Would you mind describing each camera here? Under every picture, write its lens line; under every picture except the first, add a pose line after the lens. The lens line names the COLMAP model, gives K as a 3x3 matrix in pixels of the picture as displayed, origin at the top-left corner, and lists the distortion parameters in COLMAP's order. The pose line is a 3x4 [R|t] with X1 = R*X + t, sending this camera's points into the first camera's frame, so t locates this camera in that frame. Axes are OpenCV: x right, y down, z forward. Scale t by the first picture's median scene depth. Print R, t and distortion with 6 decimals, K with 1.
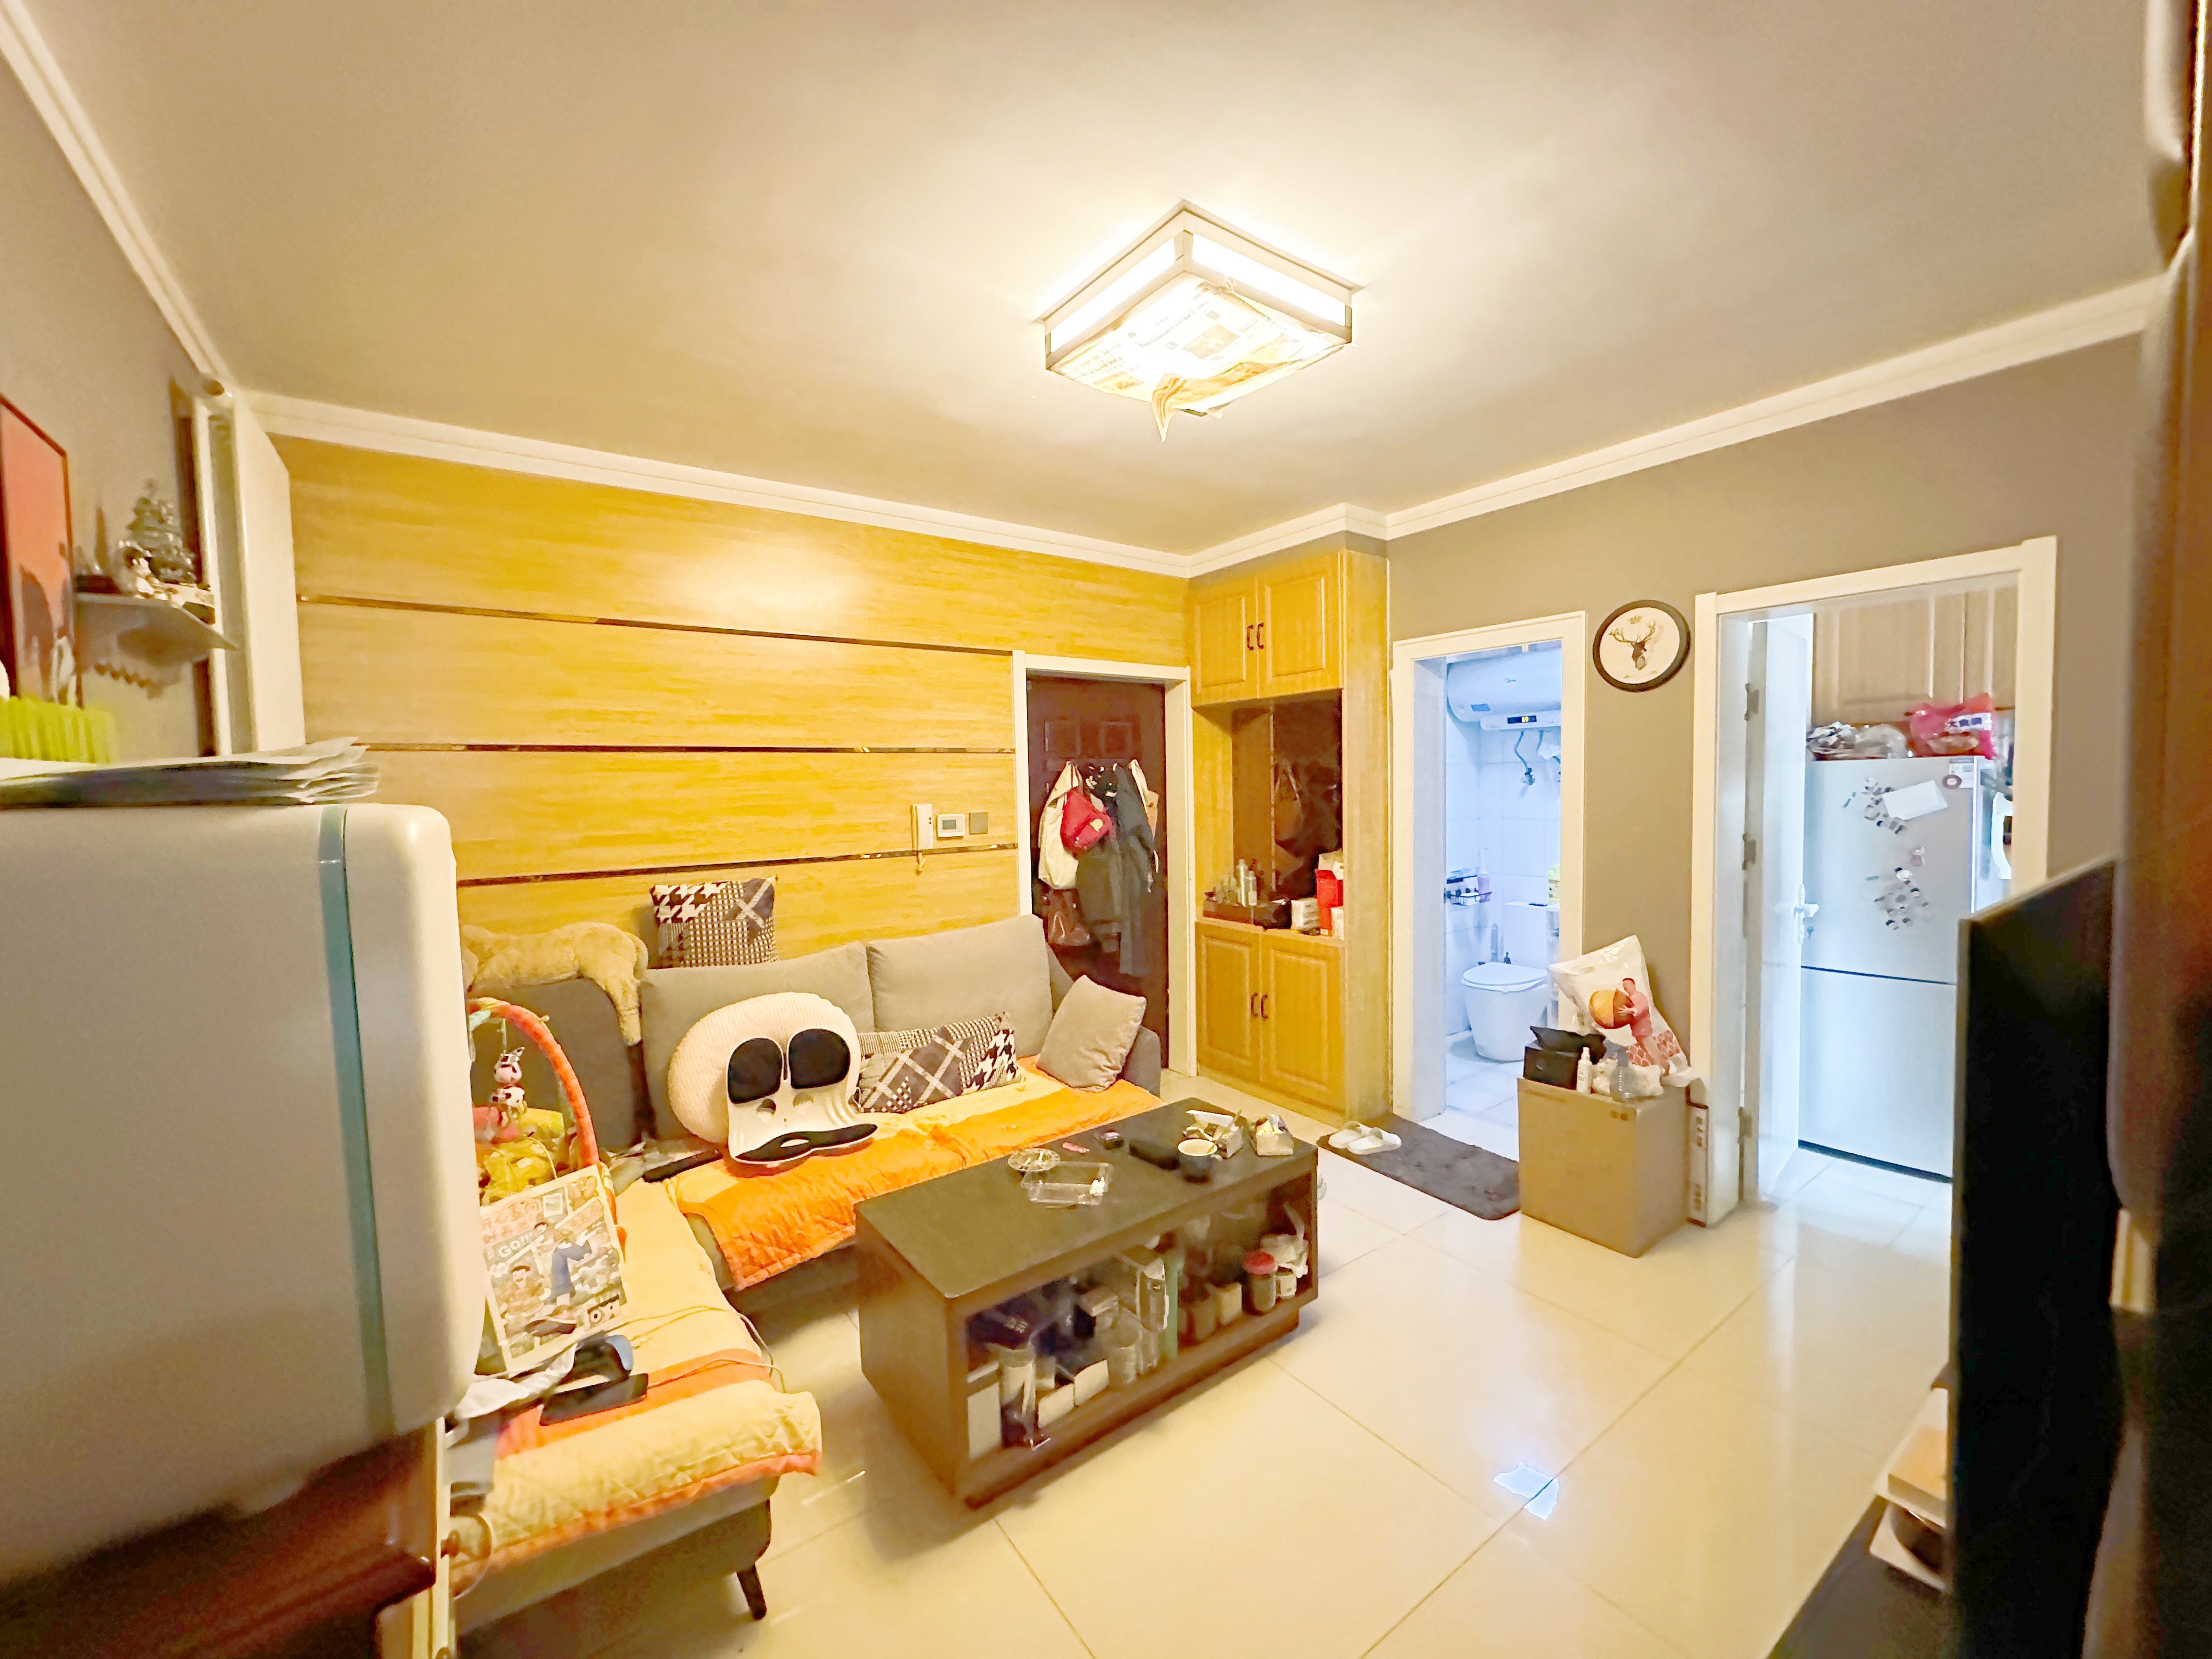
lens RADIAL K [[886.1, 0, 1101.0], [0, 886.1, 834.2], [0, 0, 1]] dist [0.000868, -0.000173]
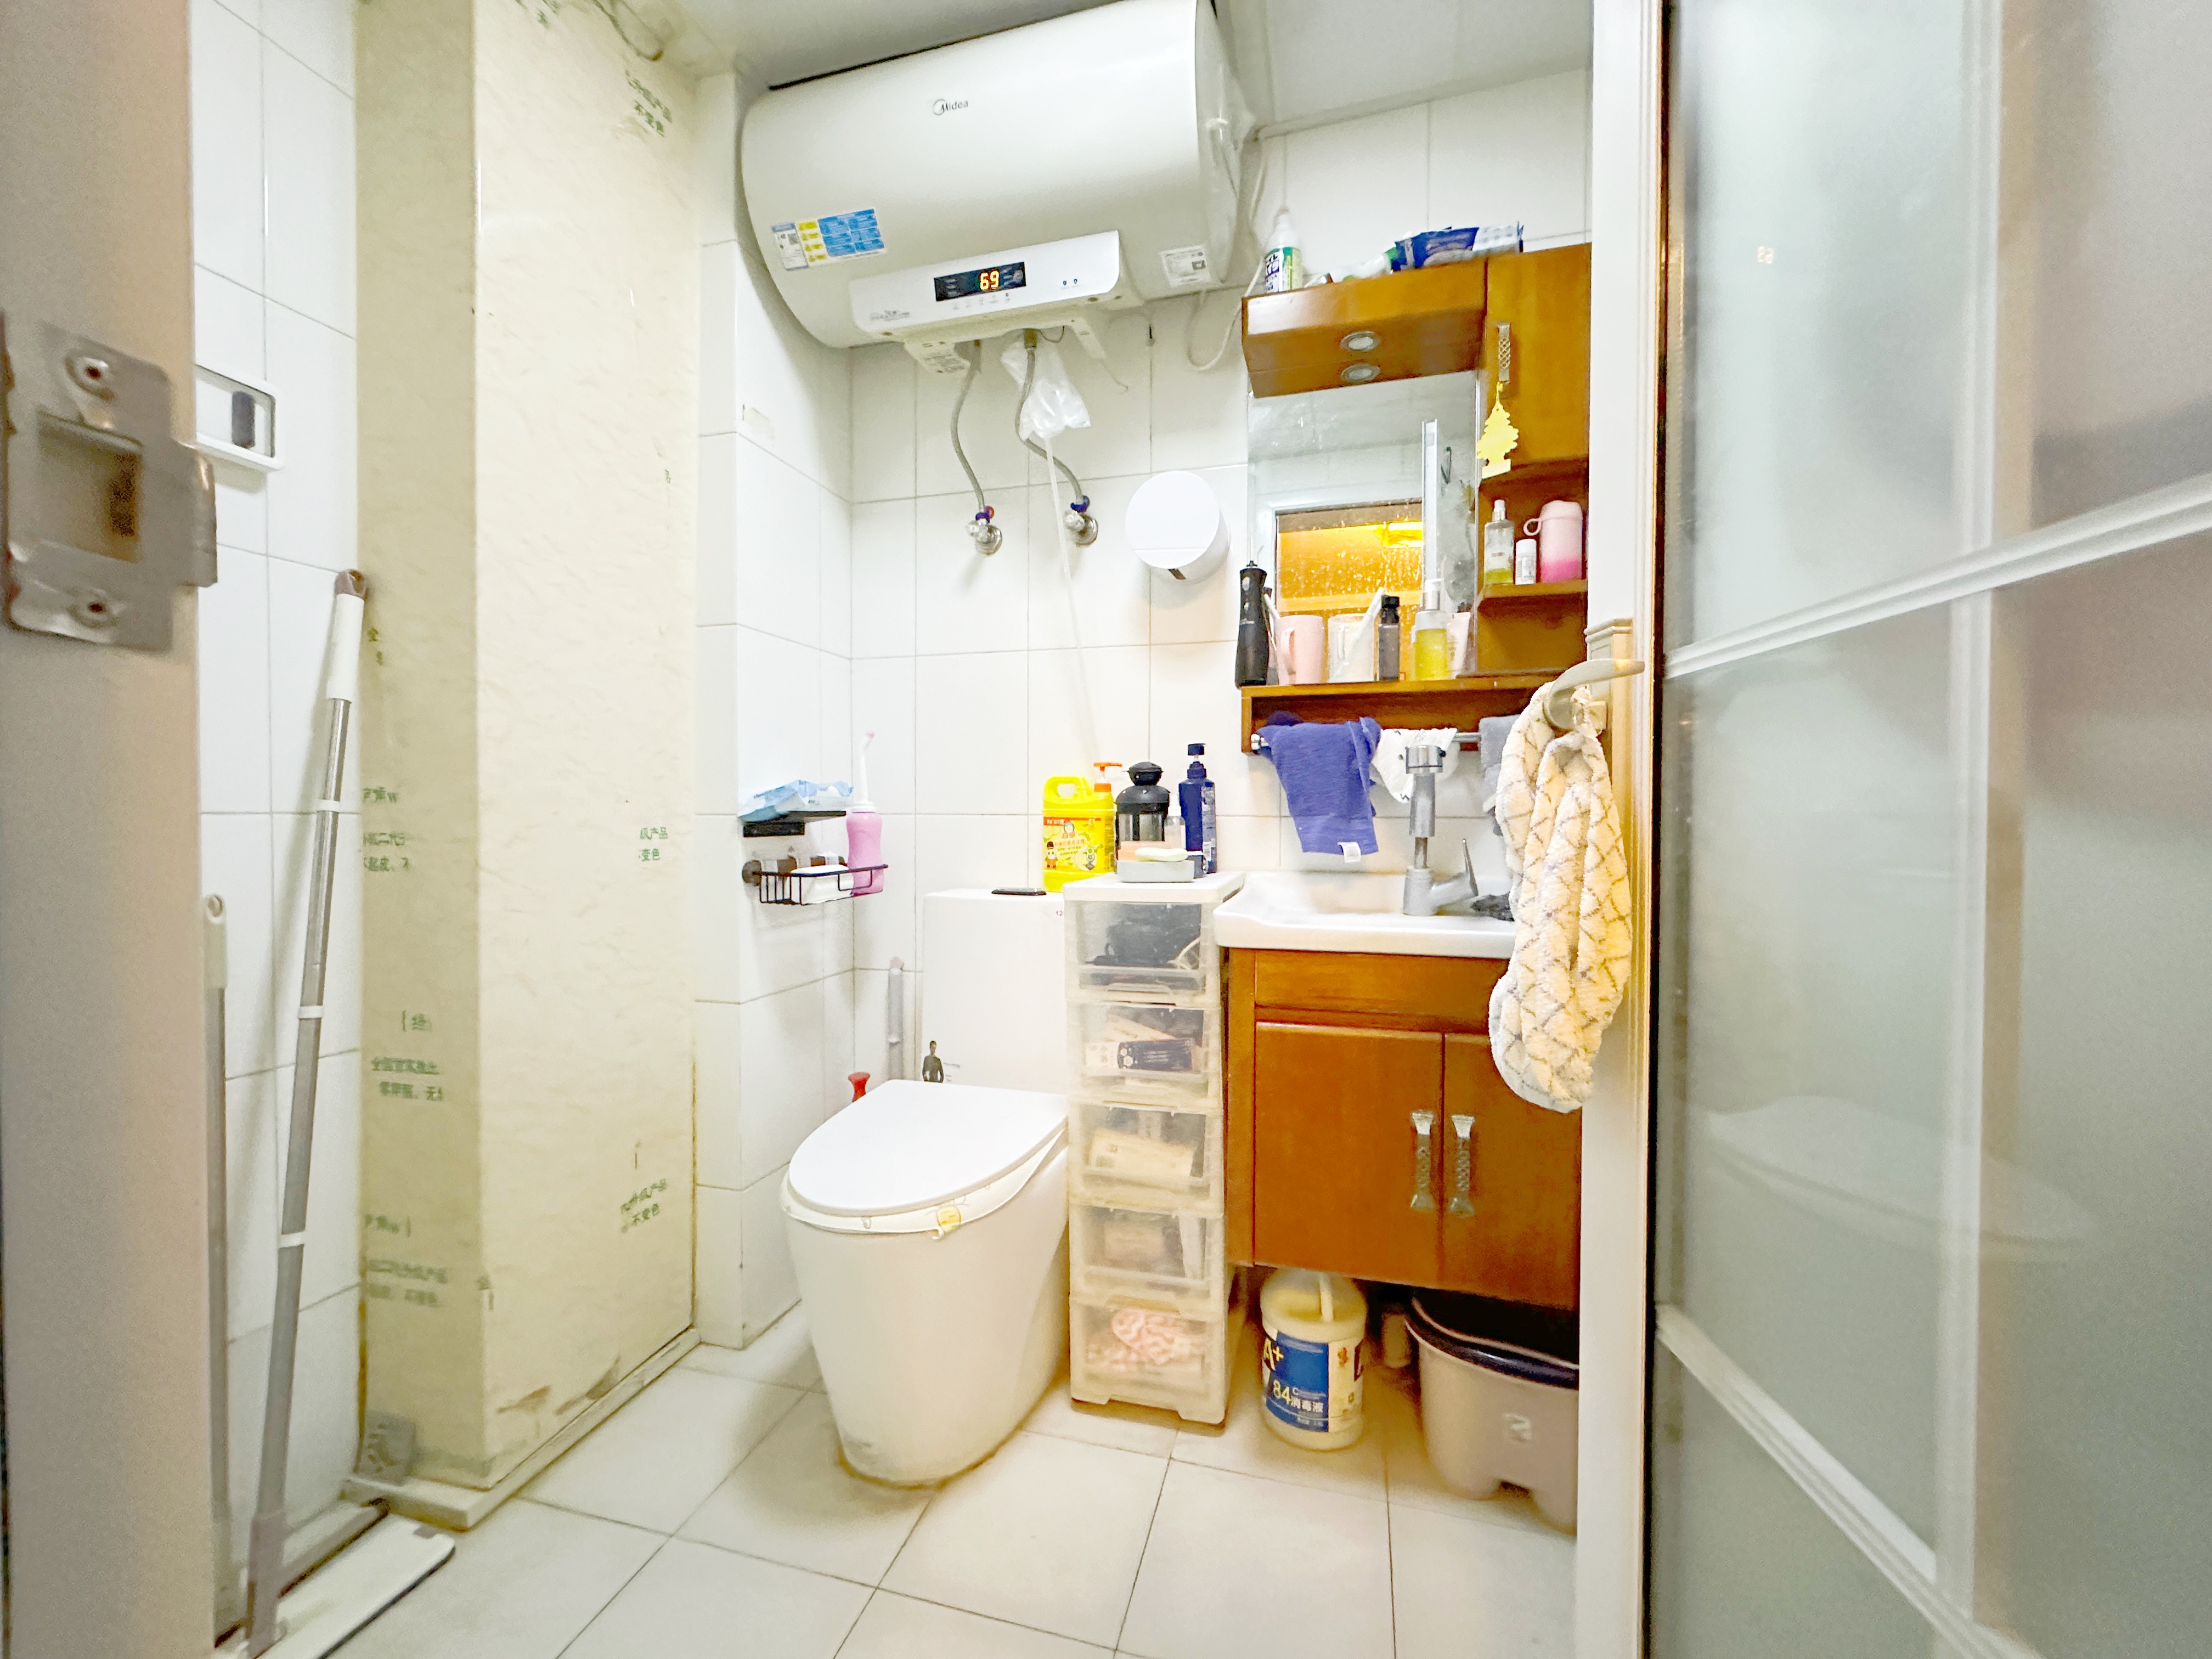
lens RADIAL K [[886.1, 0, 1102.2], [0, 886.1, 829.9], [0, 0, 1]] dist [0.000868, -0.000173]
pose [[0.786830, 0.015728, 0.616969, 0.300346], [0.015882, 0.998828, -0.045717, 0.069677], [-0.616965, 0.045770, 0.785658, 0.691536]]
